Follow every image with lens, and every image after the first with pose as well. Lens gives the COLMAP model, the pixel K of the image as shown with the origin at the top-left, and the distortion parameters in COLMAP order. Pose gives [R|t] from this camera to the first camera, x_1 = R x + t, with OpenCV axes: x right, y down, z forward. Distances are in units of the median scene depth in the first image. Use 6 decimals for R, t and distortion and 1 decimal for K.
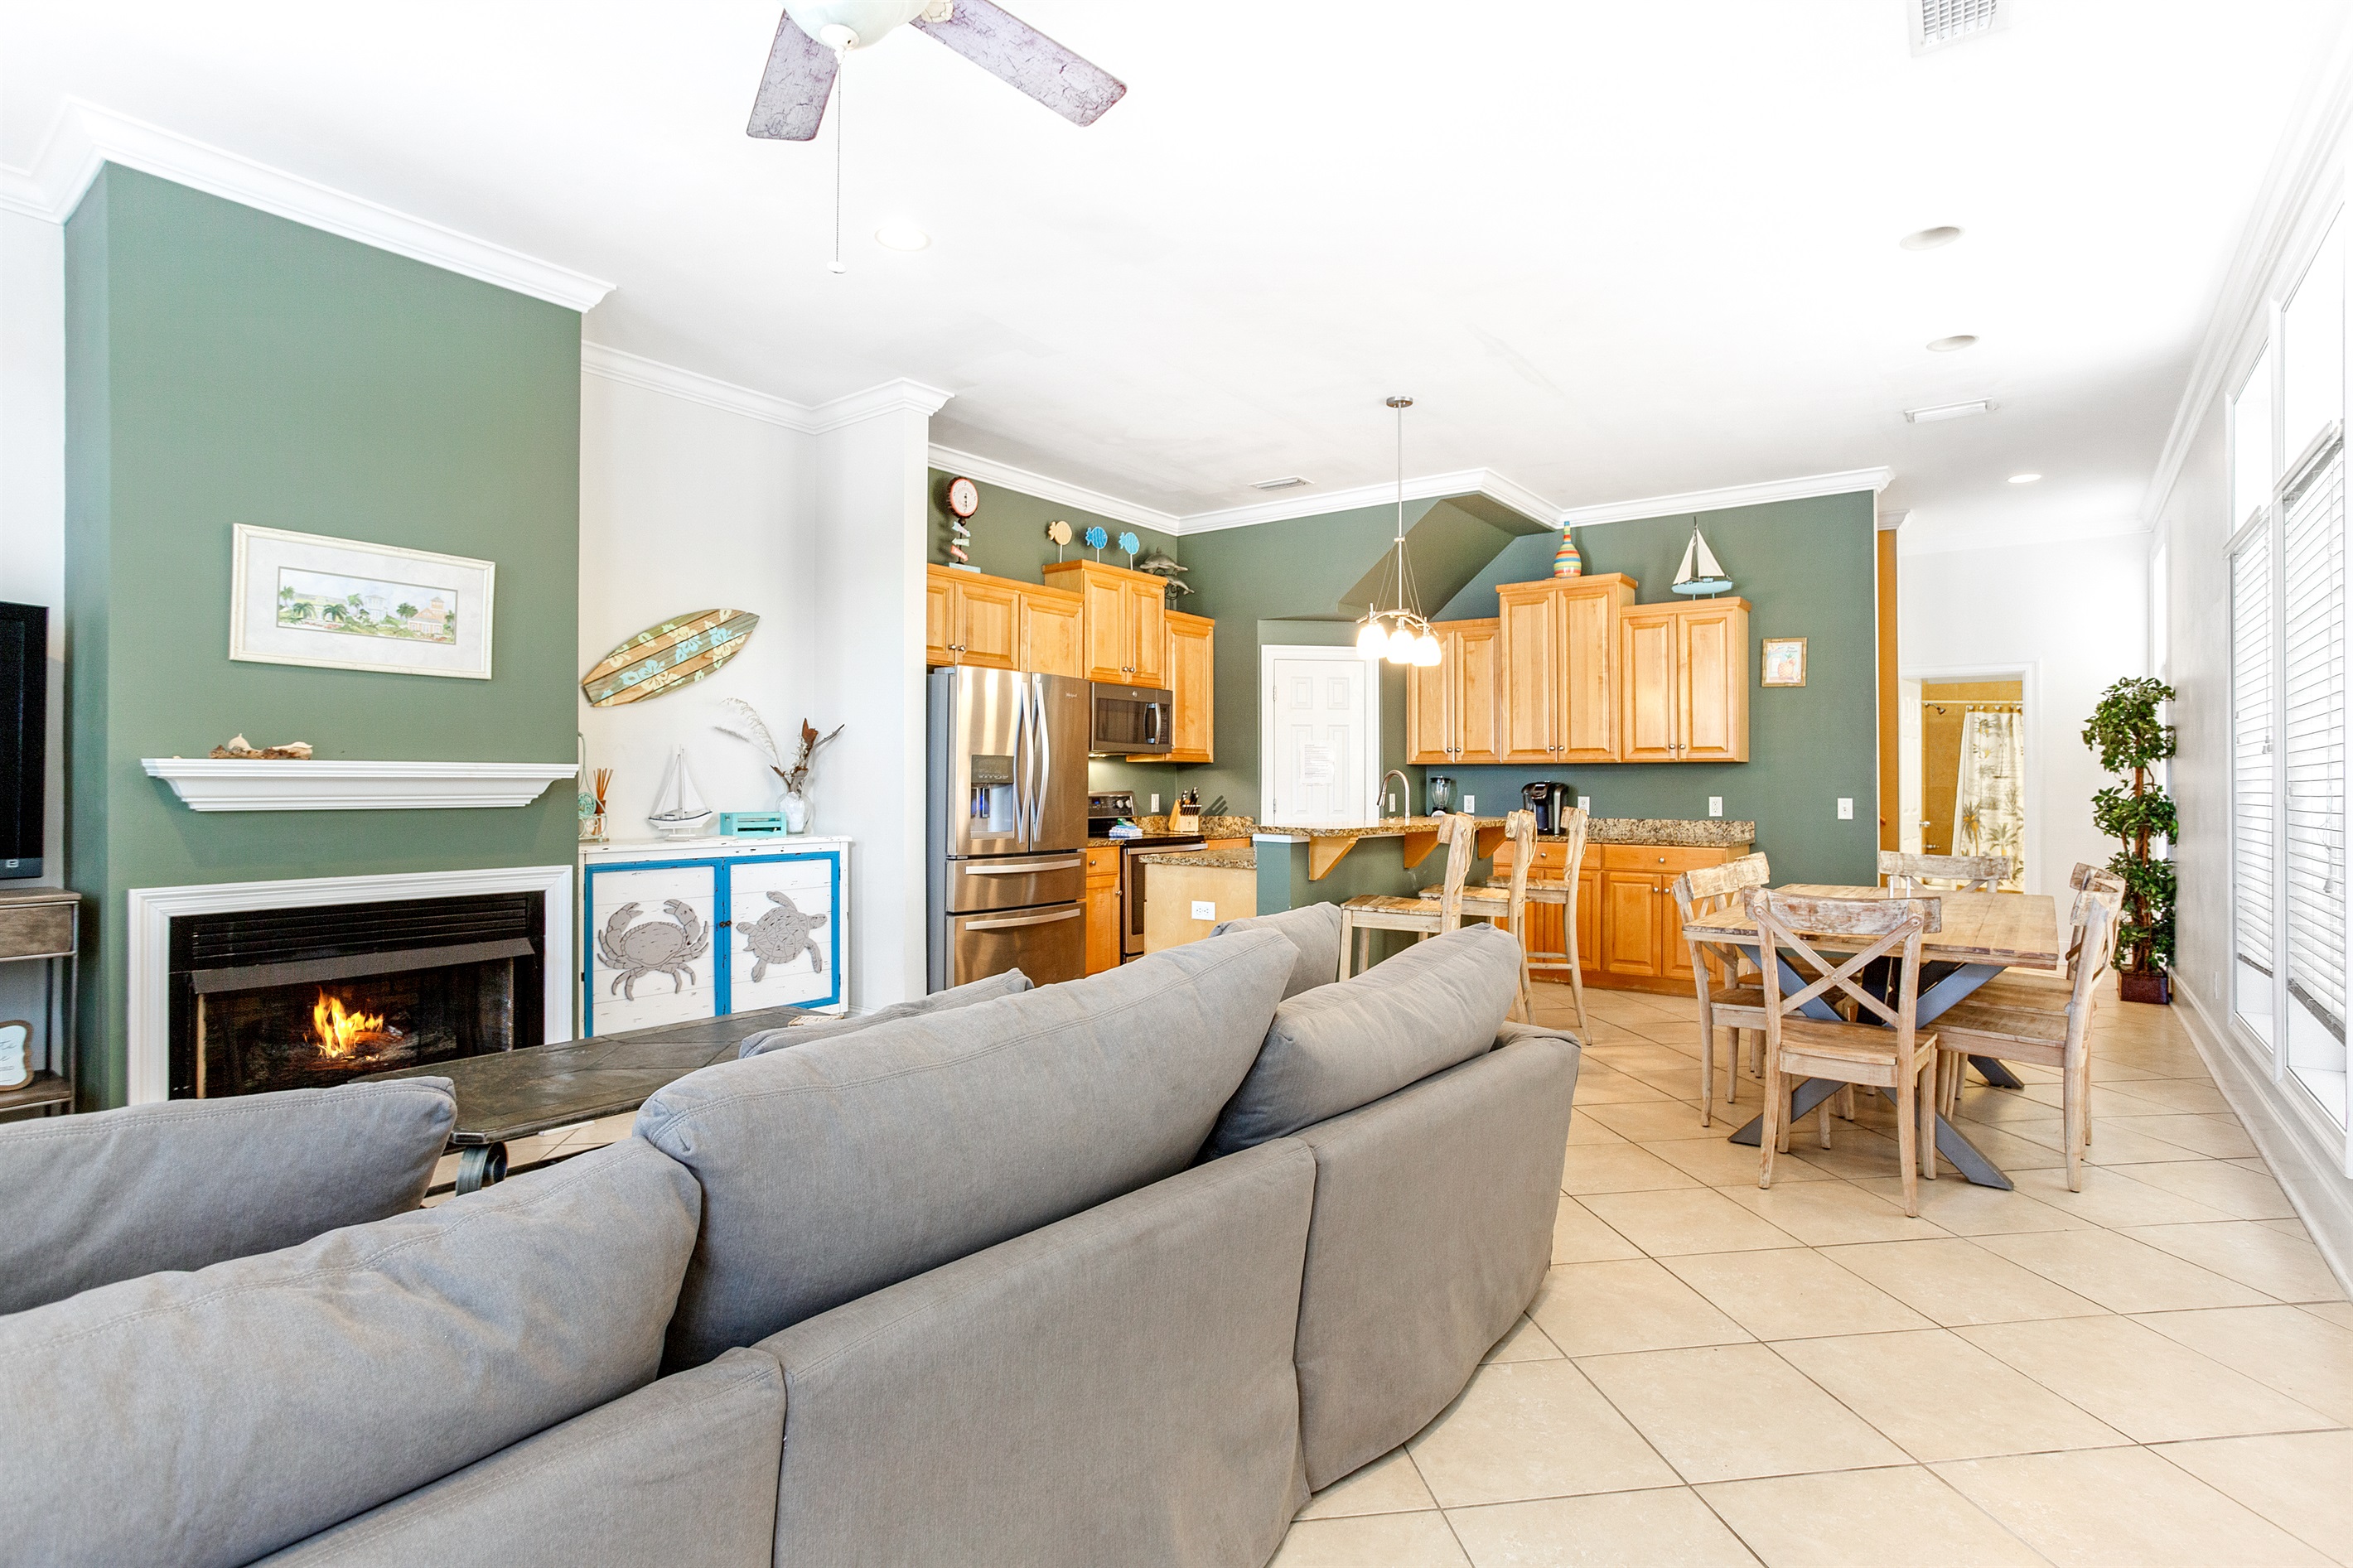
lens RADIAL K [[1203.4, 0, 1179.5], [0, 1203.4, 775.0], [0, 0, 1]] dist [0.006623, 0.003167]
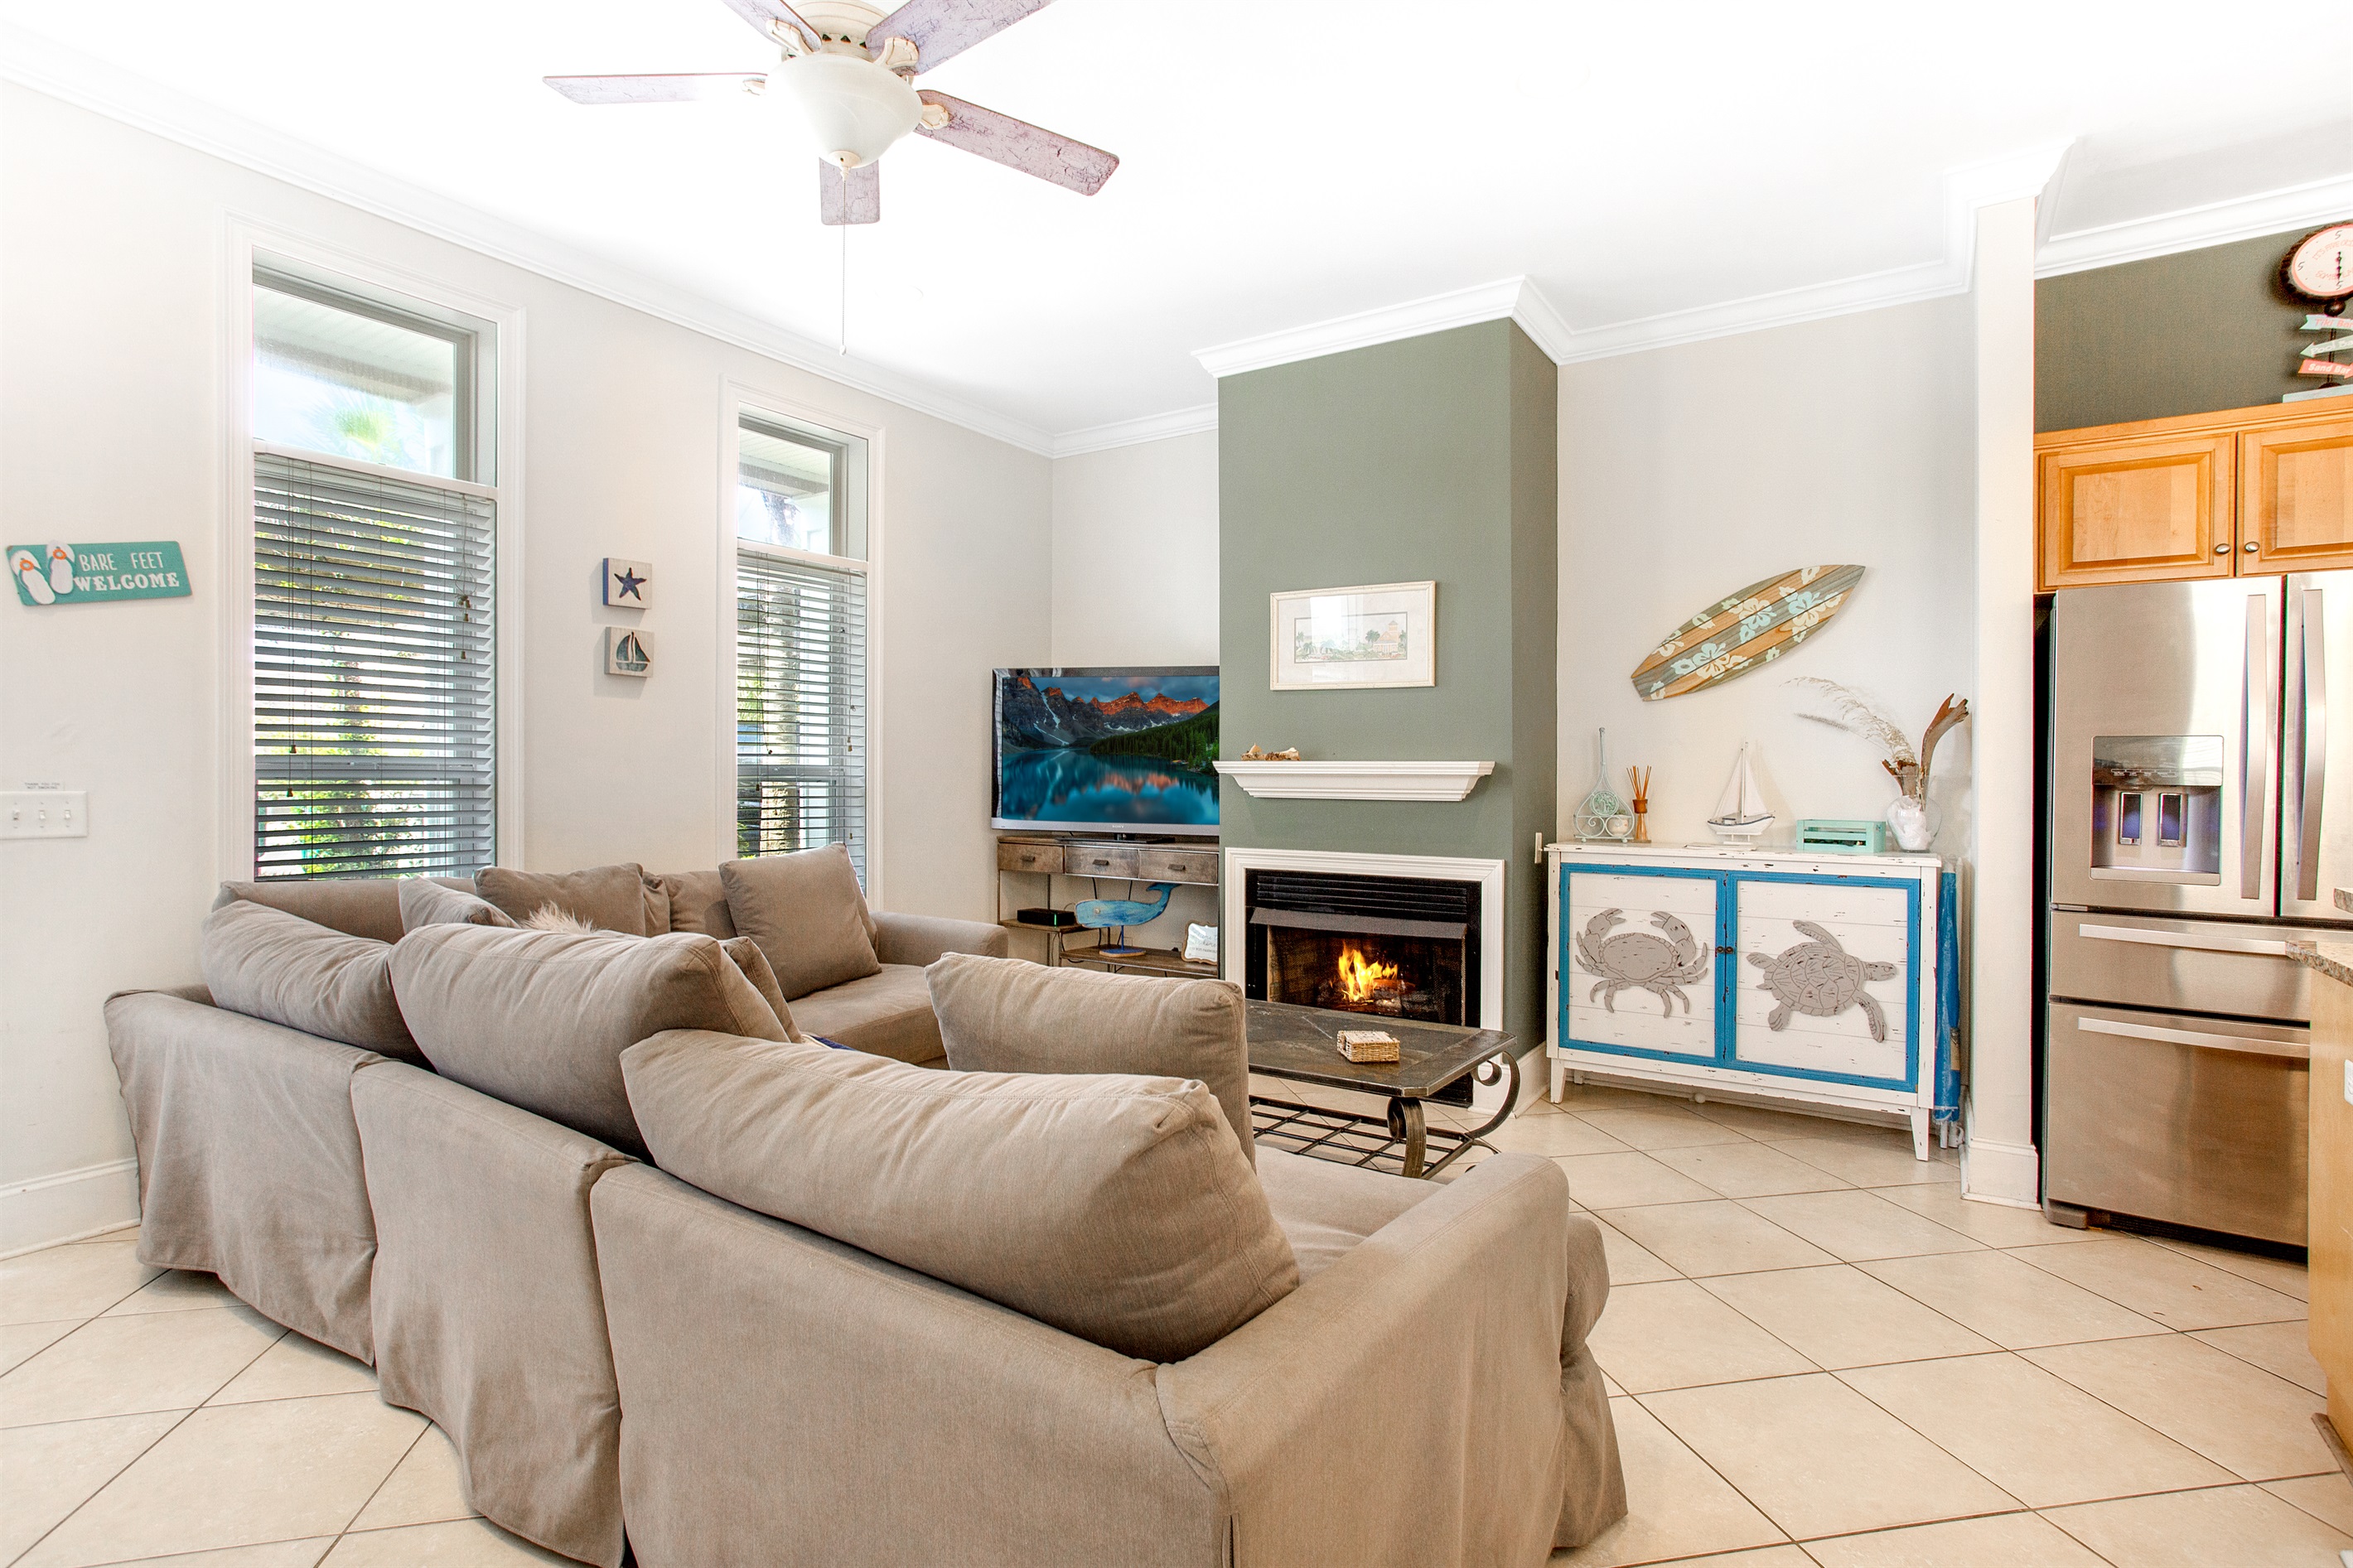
lens RADIAL K [[1203.4, 0, 1180.7], [0, 1203.4, 790.2], [0, 0, 1]] dist [0.006623, 0.003167]
pose [[0.074758, 0.001892, -0.997200, 0.431091], [-0.005097, 0.999986, 0.001515, 0.013466], [0.997189, 0.004969, 0.074766, 0.563162]]
